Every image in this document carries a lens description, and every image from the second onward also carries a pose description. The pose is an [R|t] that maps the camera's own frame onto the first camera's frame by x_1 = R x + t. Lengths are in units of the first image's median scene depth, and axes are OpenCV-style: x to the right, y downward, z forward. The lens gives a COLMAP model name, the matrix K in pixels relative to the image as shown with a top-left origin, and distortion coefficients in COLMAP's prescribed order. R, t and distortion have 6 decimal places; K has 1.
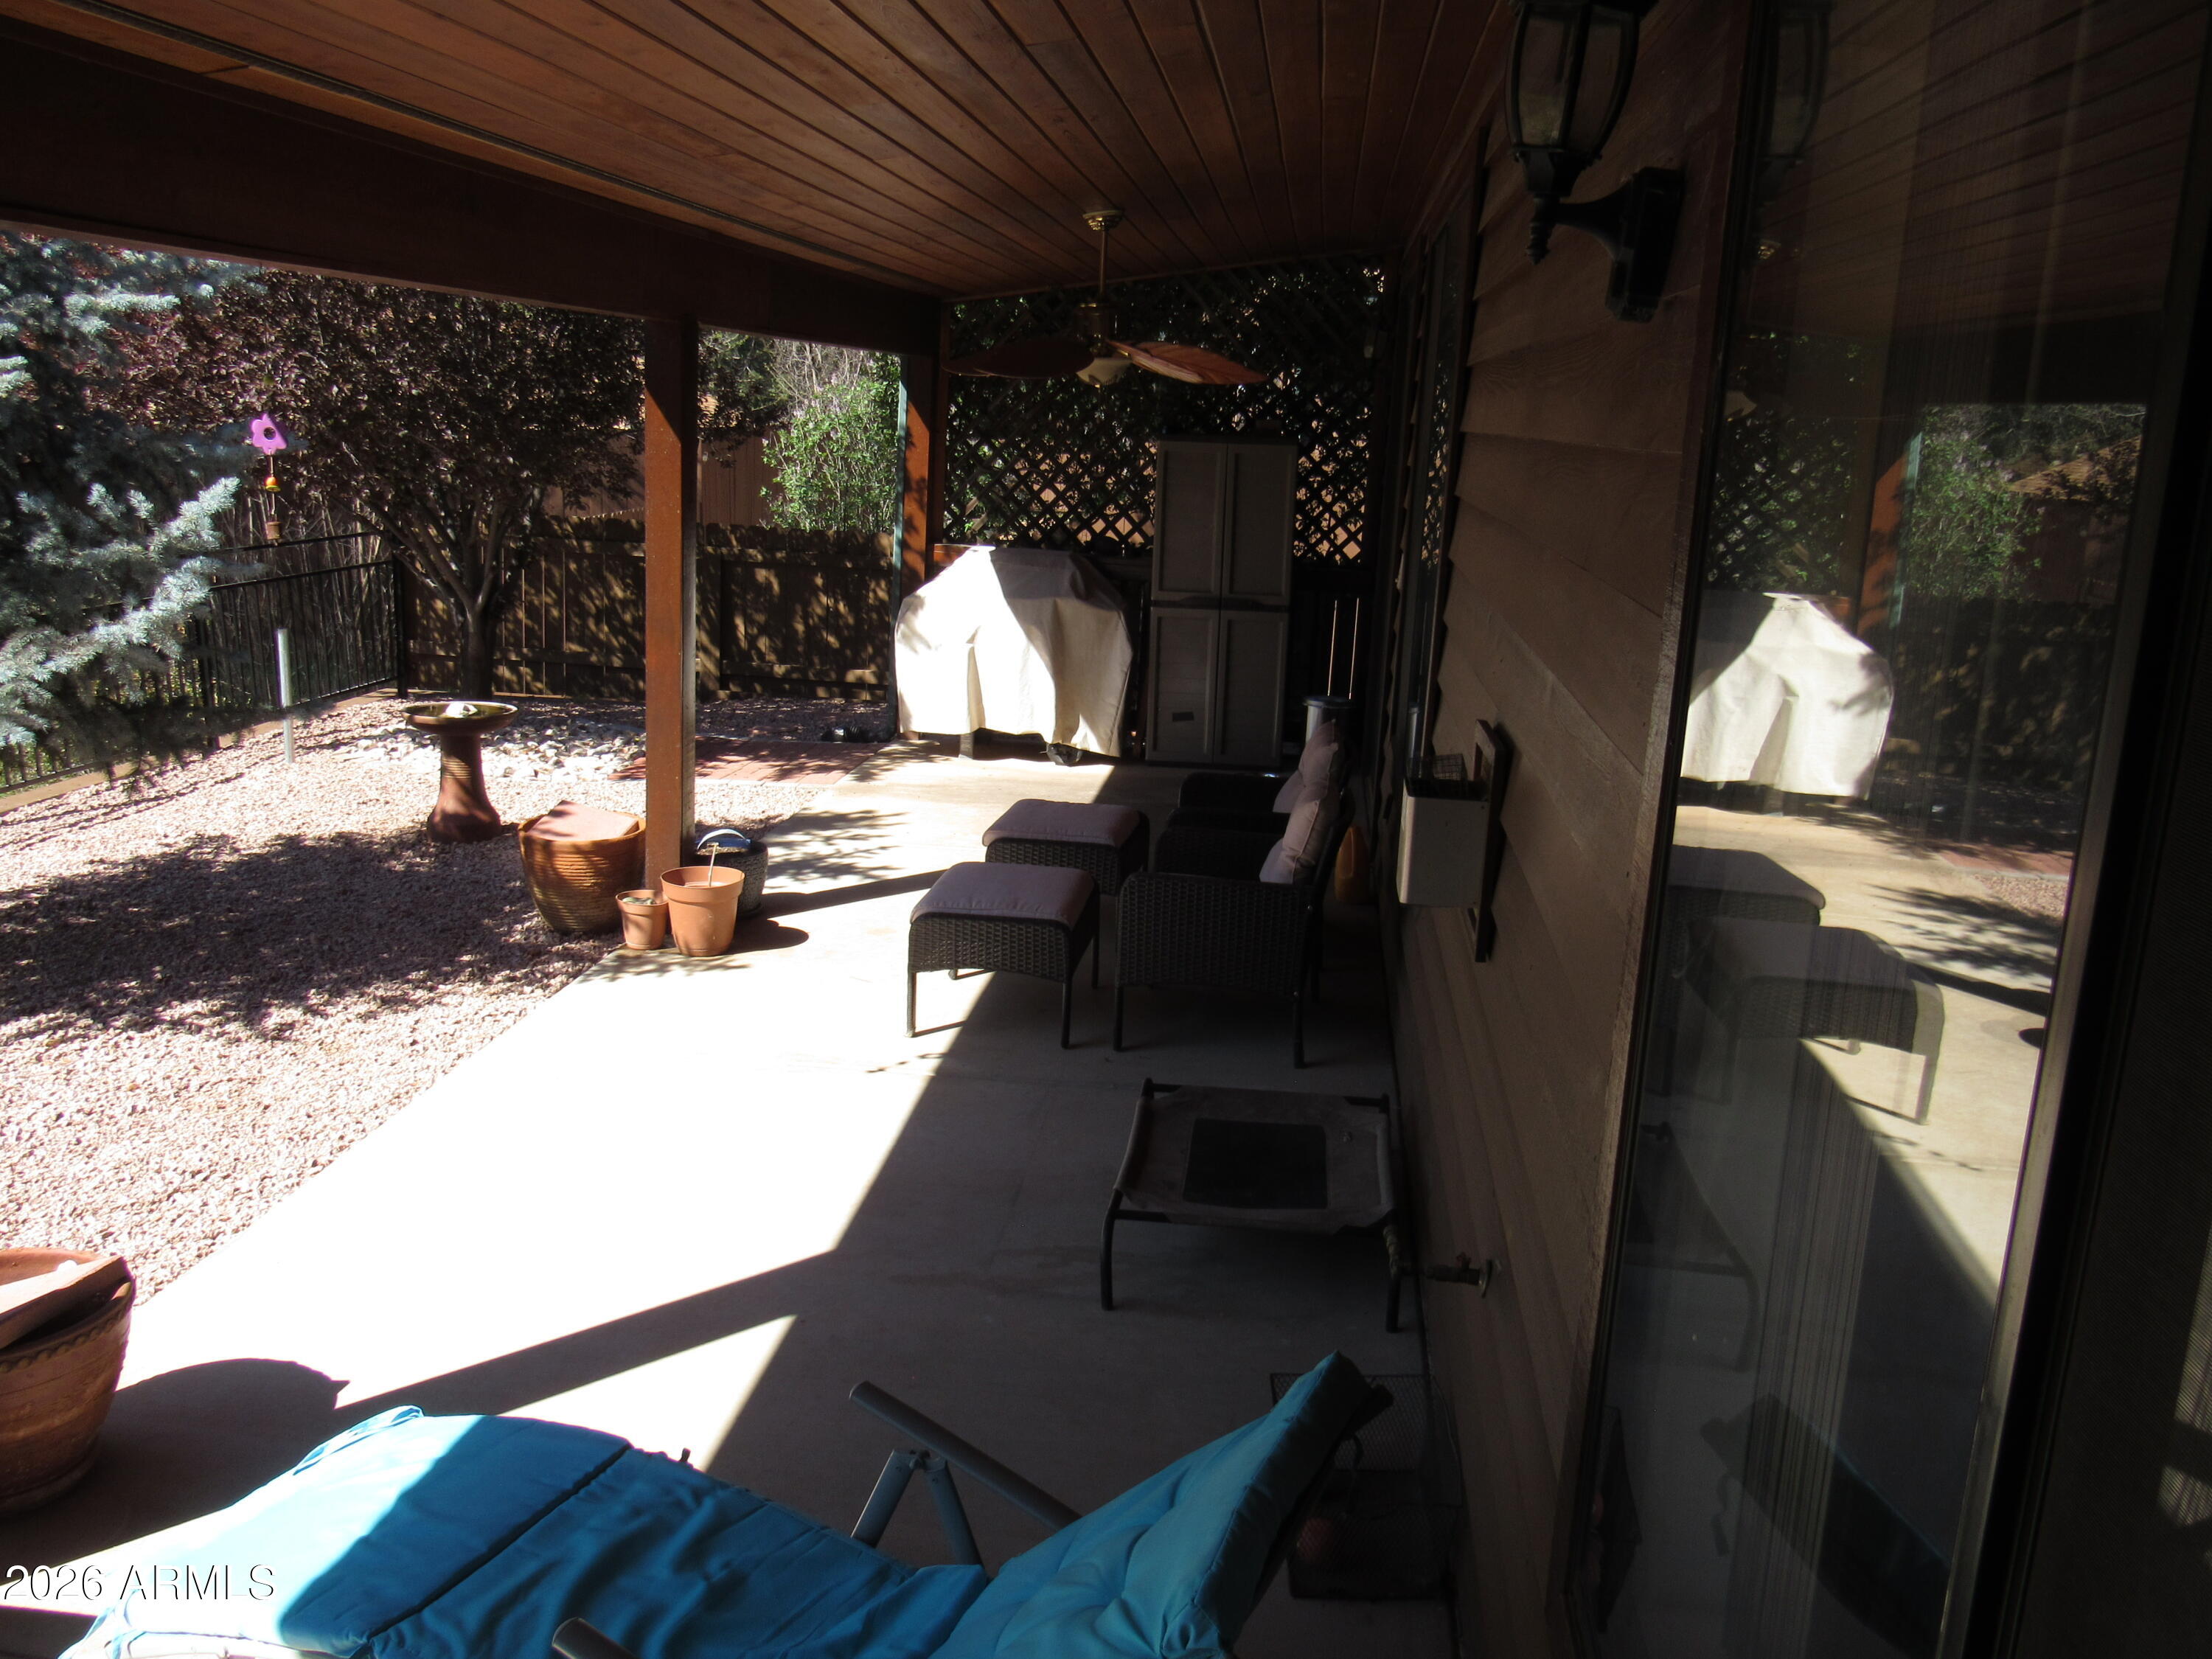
lens RADIAL K [[1825.9, 0, 1101.0], [0, 1825.9, 837.5], [0, 0, 1]] dist [-0.018843, -0.004019]
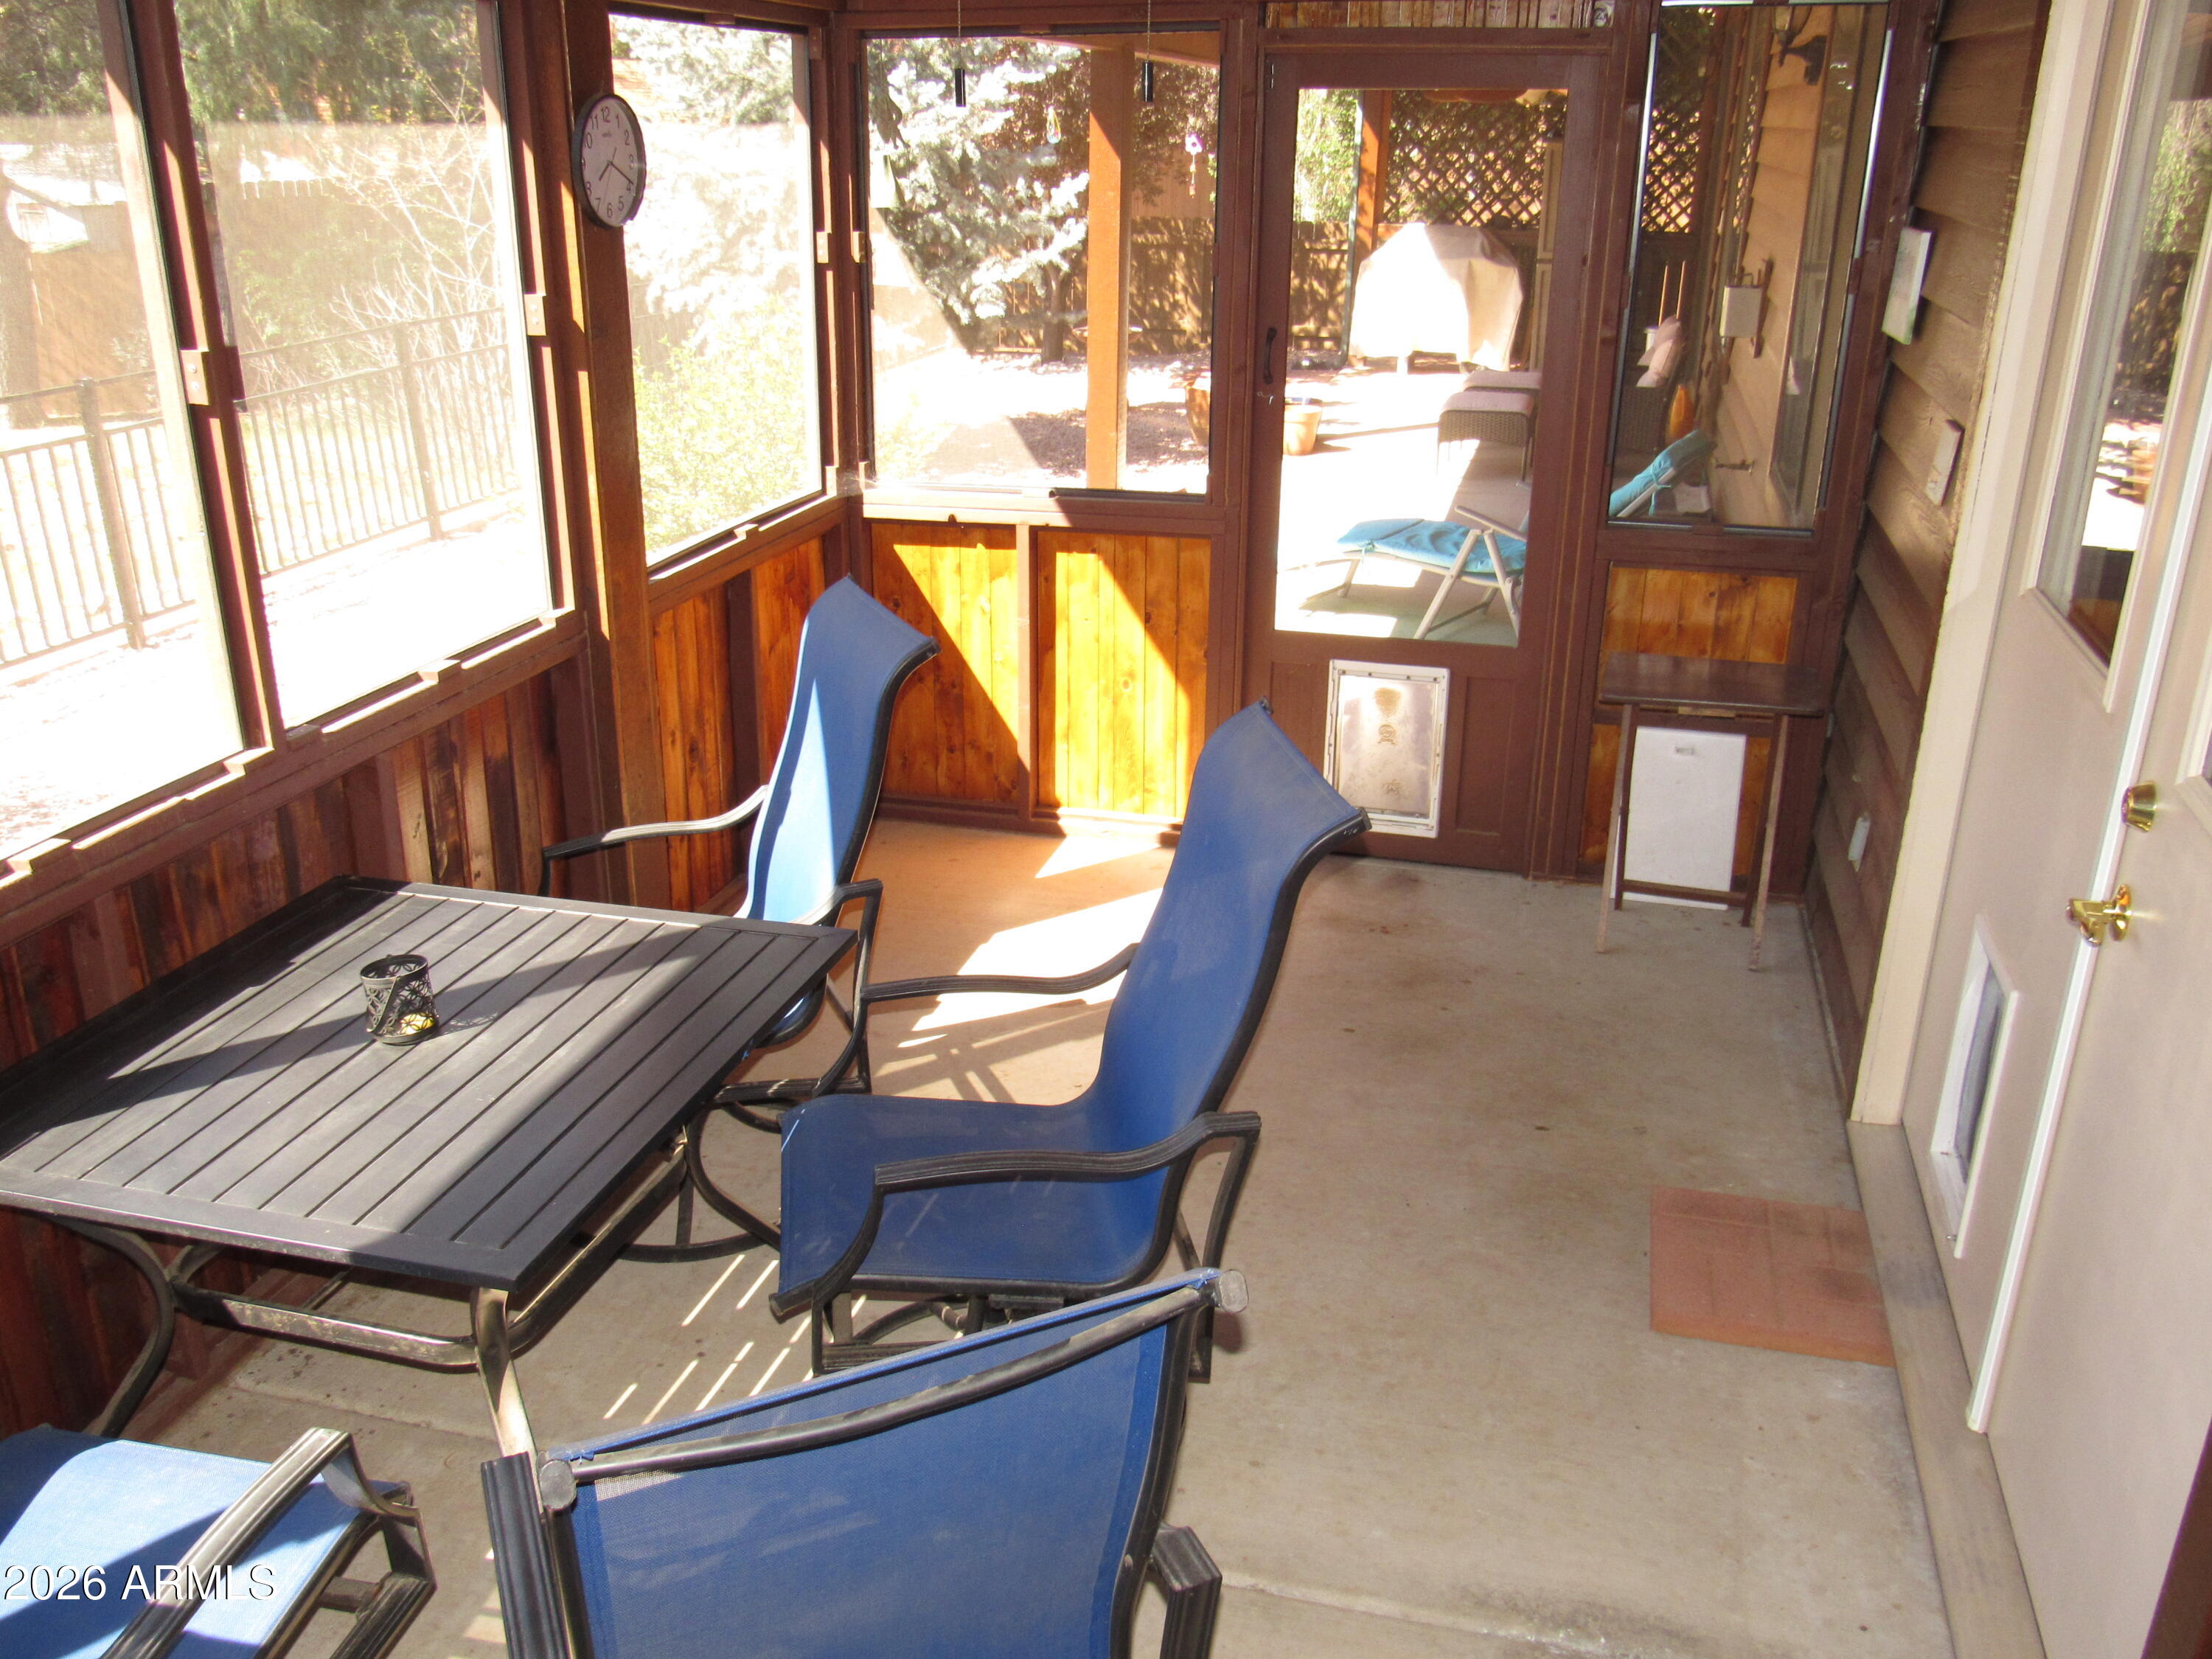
lens RADIAL K [[1825.9, 0, 1107.5], [0, 1825.9, 817.6], [0, 0, 1]] dist [-0.018843, -0.004019]
pose [[0.989152, 0.018594, -0.145715, -0.086406], [0.000740, 0.991313, 0.131520, 0.112050], [0.146894, -0.130202, 0.980546, -0.486157]]
